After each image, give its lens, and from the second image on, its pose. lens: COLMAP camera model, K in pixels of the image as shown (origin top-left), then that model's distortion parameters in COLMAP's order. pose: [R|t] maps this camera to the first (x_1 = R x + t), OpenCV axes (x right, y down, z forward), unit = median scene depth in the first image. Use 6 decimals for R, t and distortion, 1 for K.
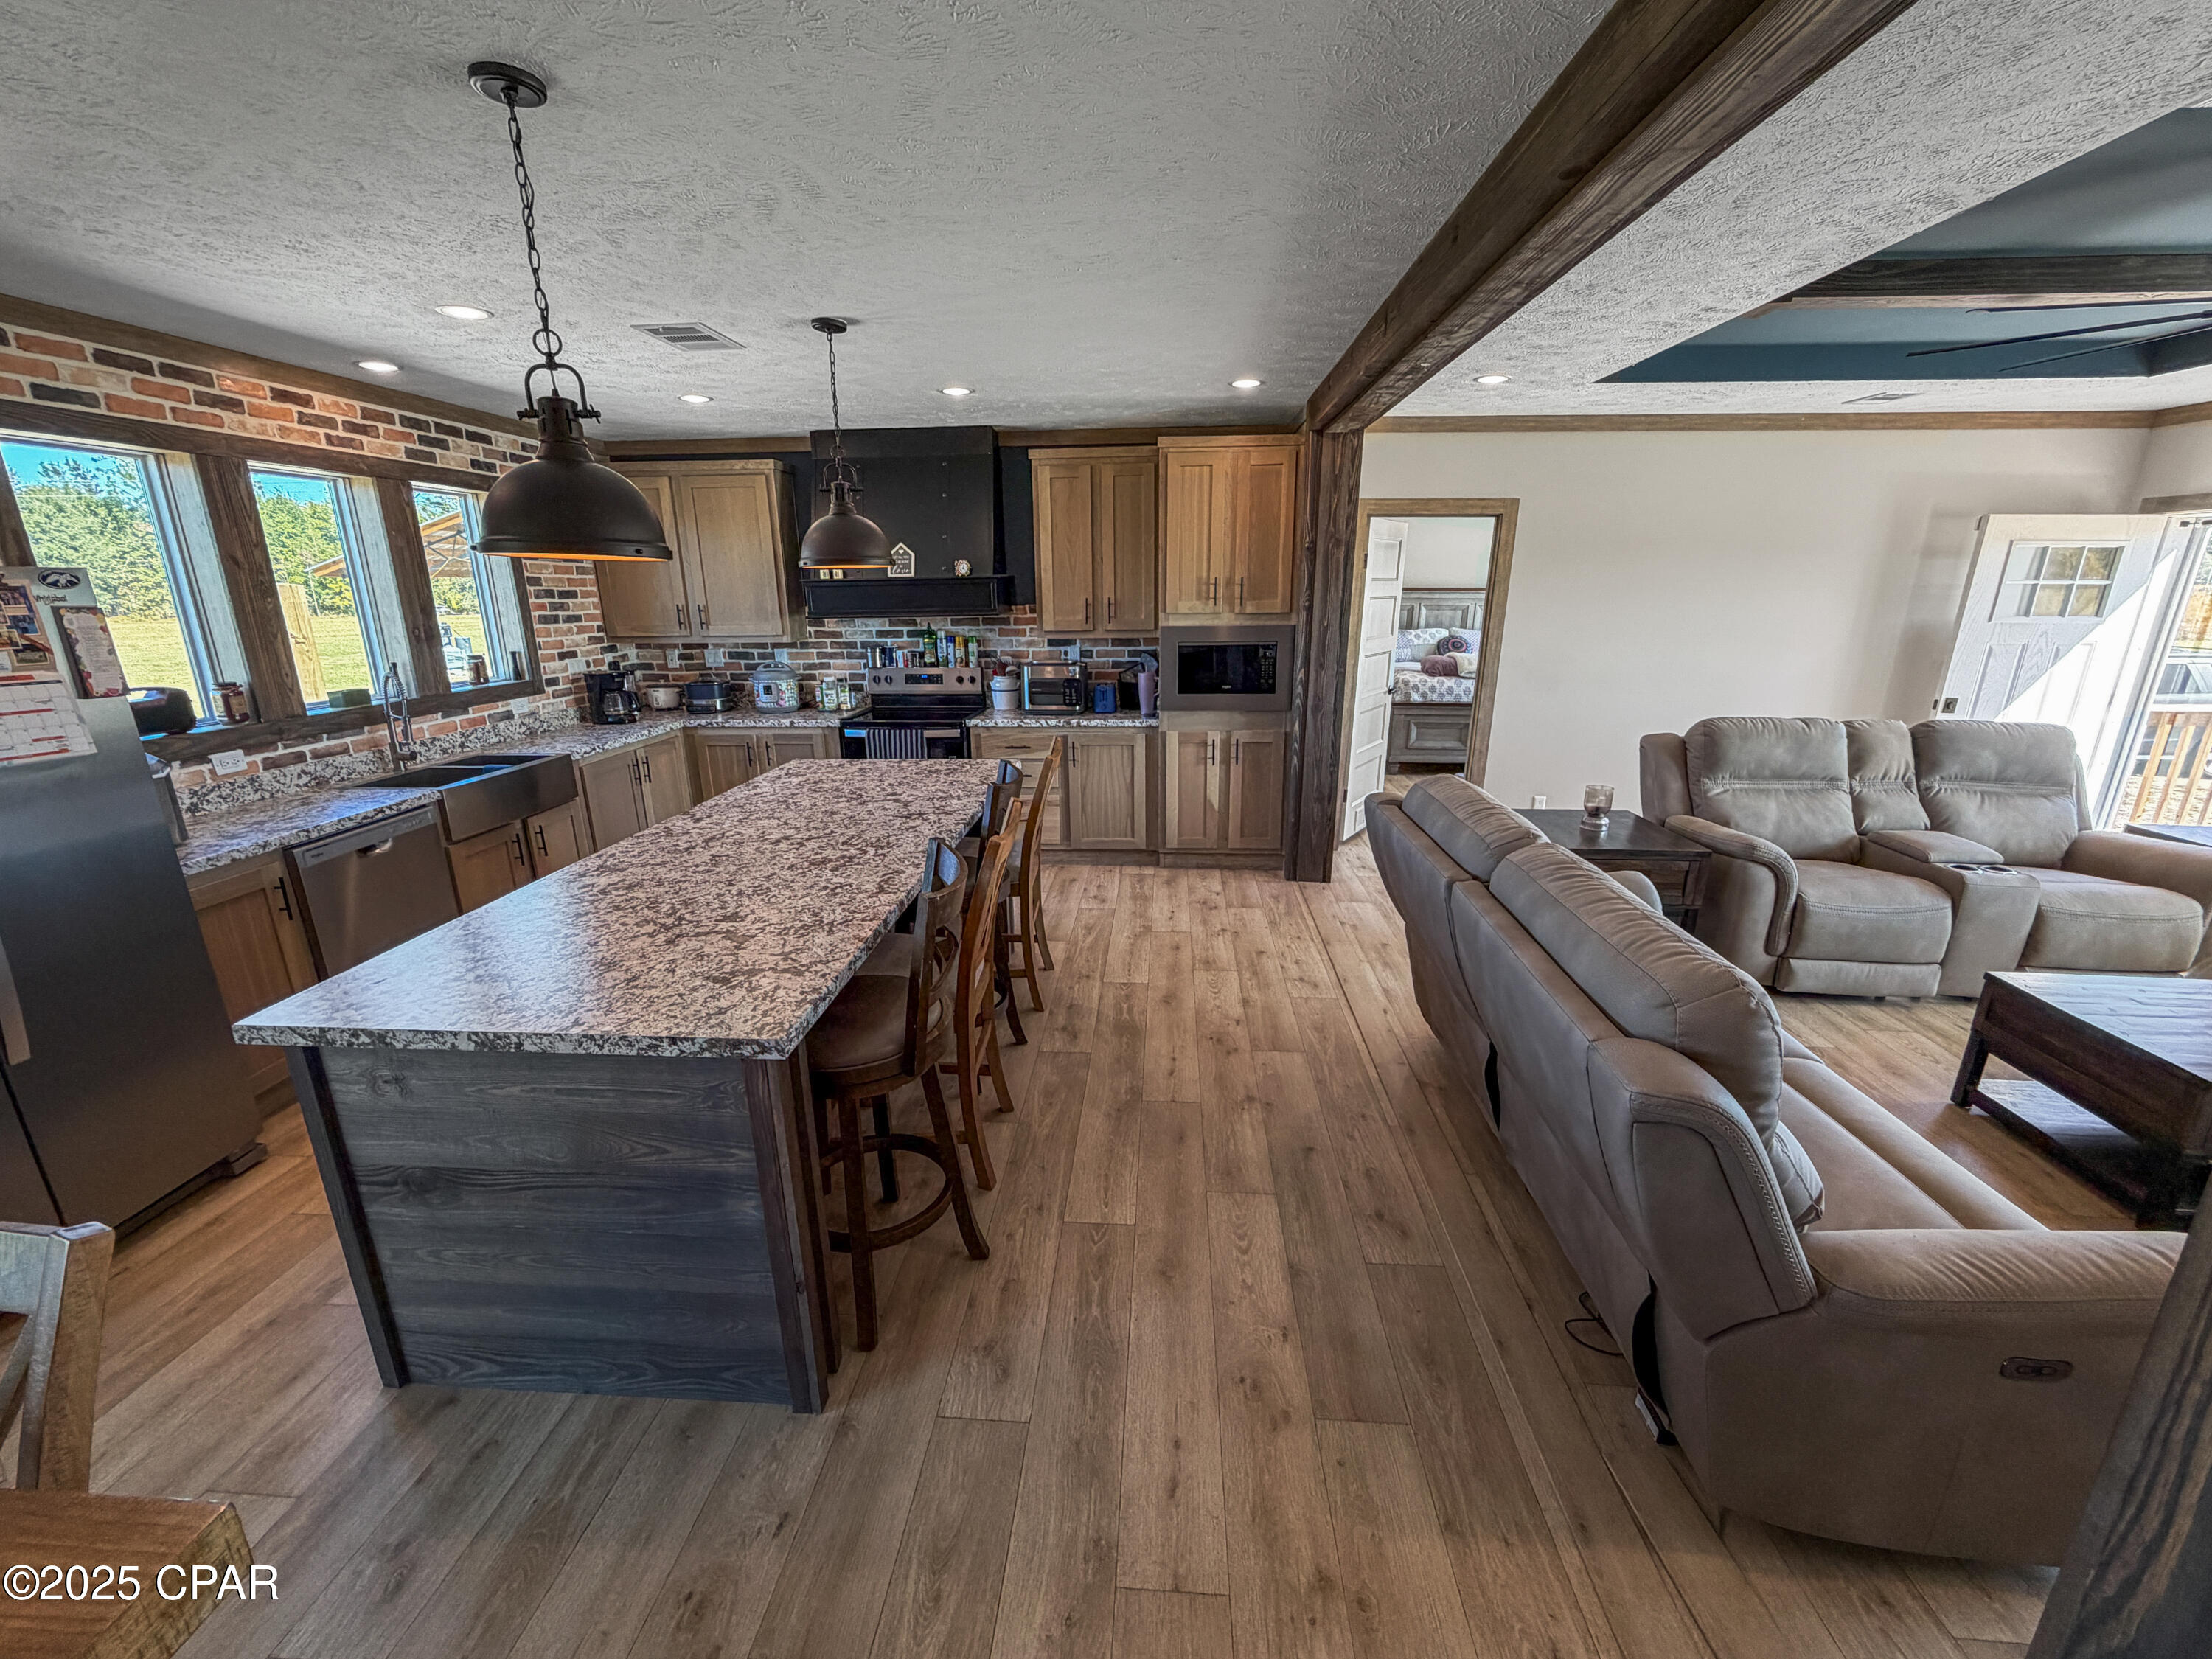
lens RADIAL K [[887.0, 0, 1101.7], [0, 887.0, 836.6], [0, 0, 1]] dist [-0.000433, -0.000221]
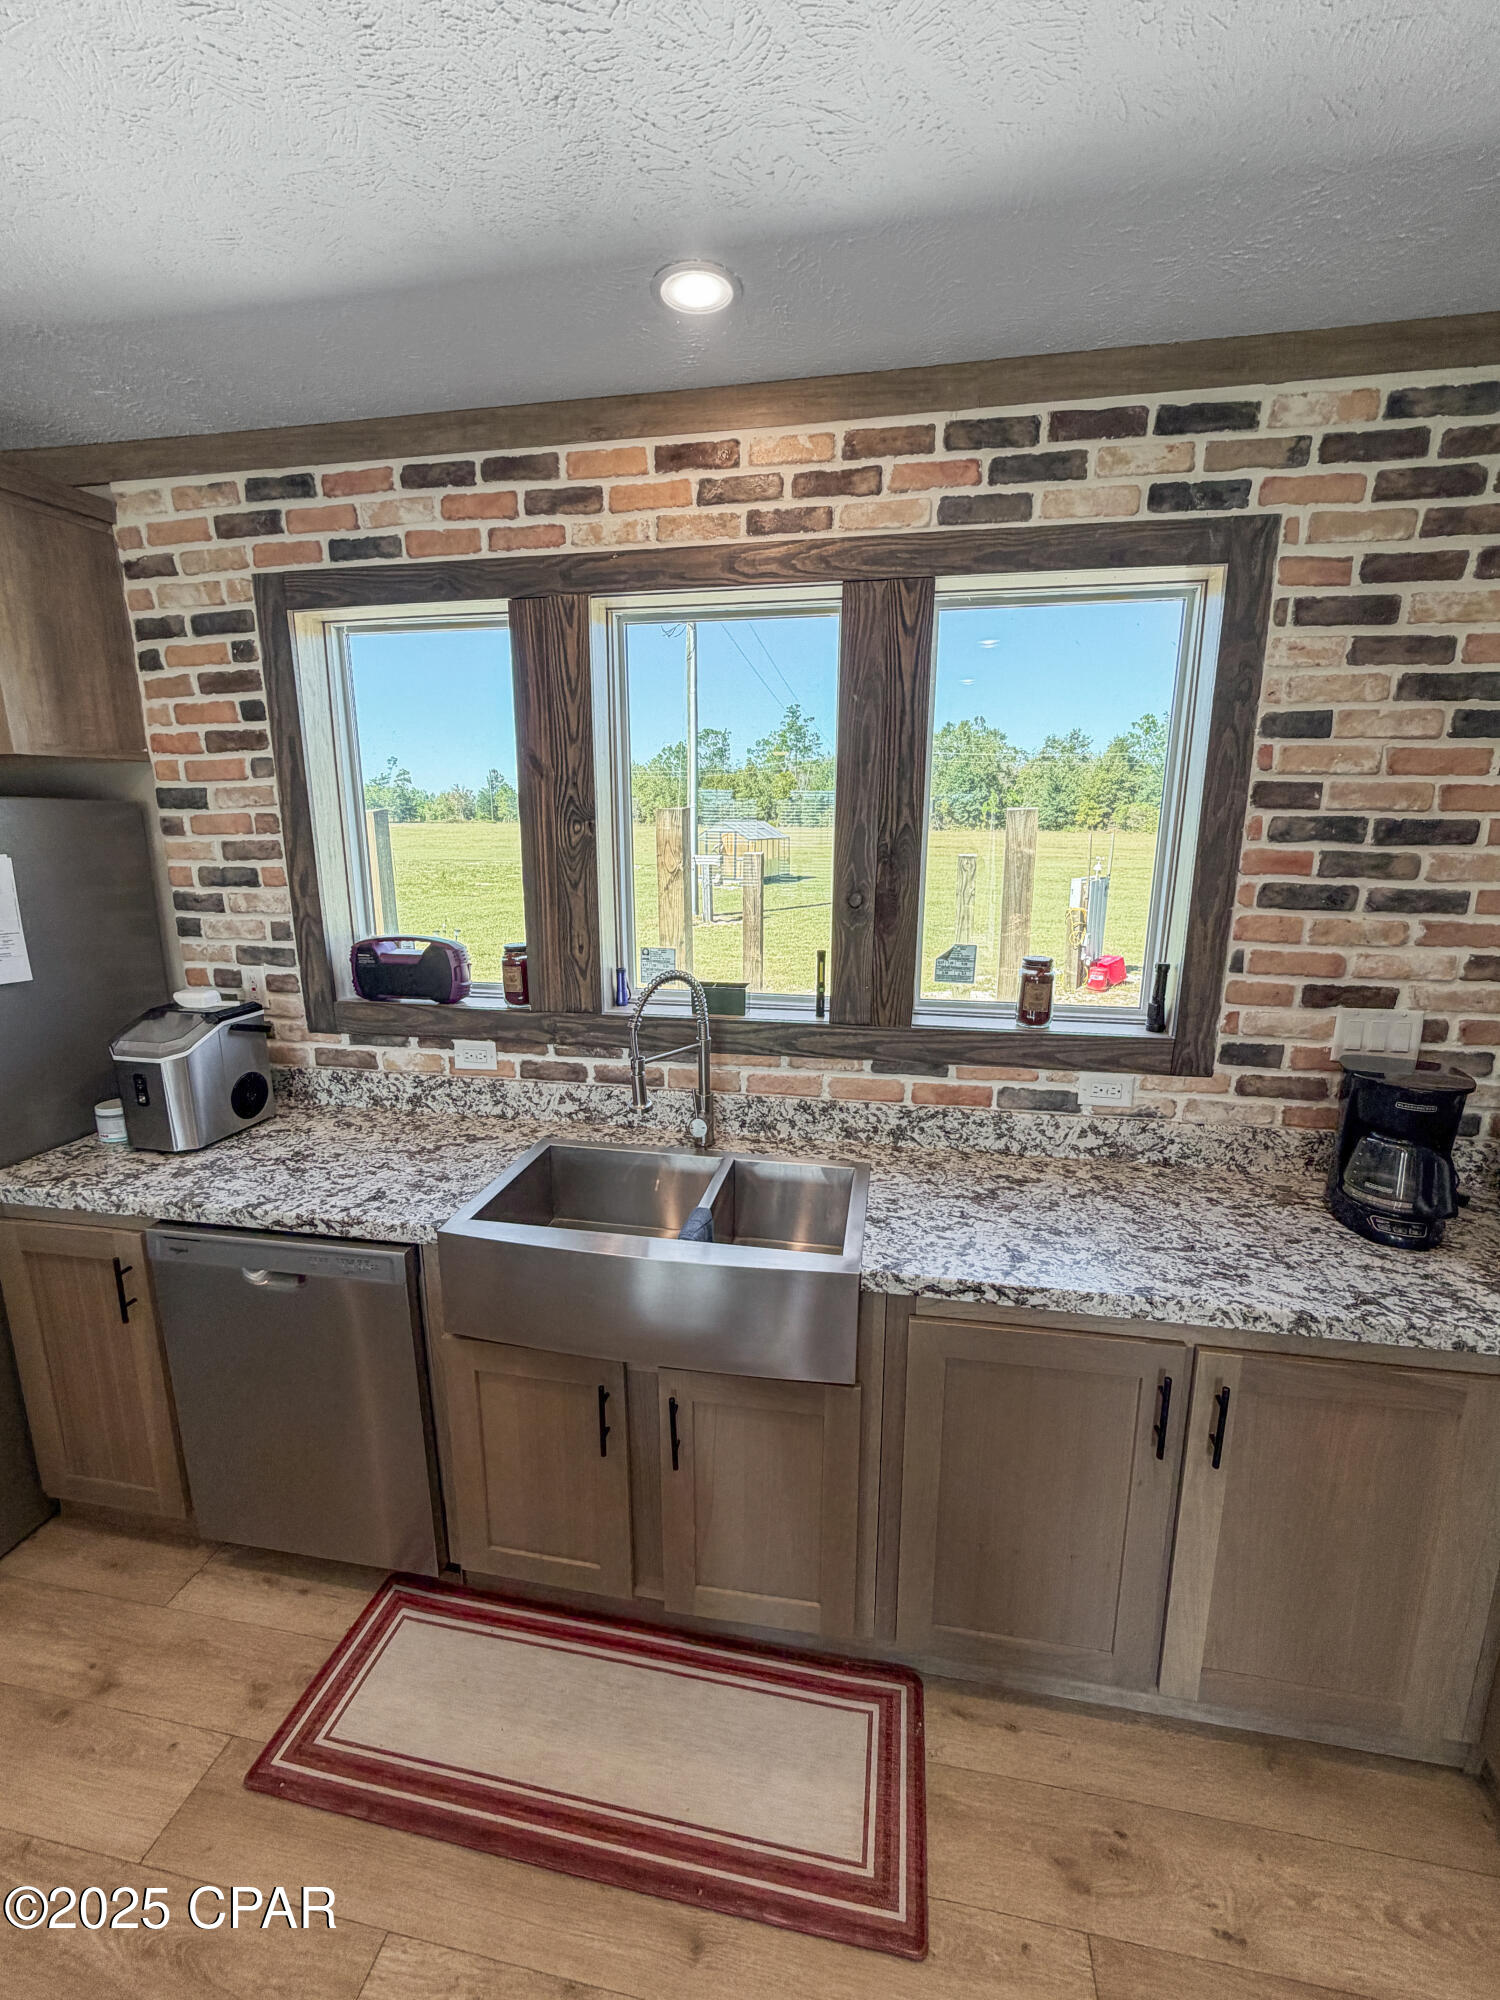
lens RADIAL K [[826.8, 0, 750.3], [0, 826.8, 995.3], [0, 0, 1]] dist [0.000911, 0.000050]
pose [[-0.111171, 0.218766, -0.969424, -0.252885], [-0.274107, 0.930882, 0.241503, -0.223392], [0.955252, 0.292574, -0.043522, 0.793967]]
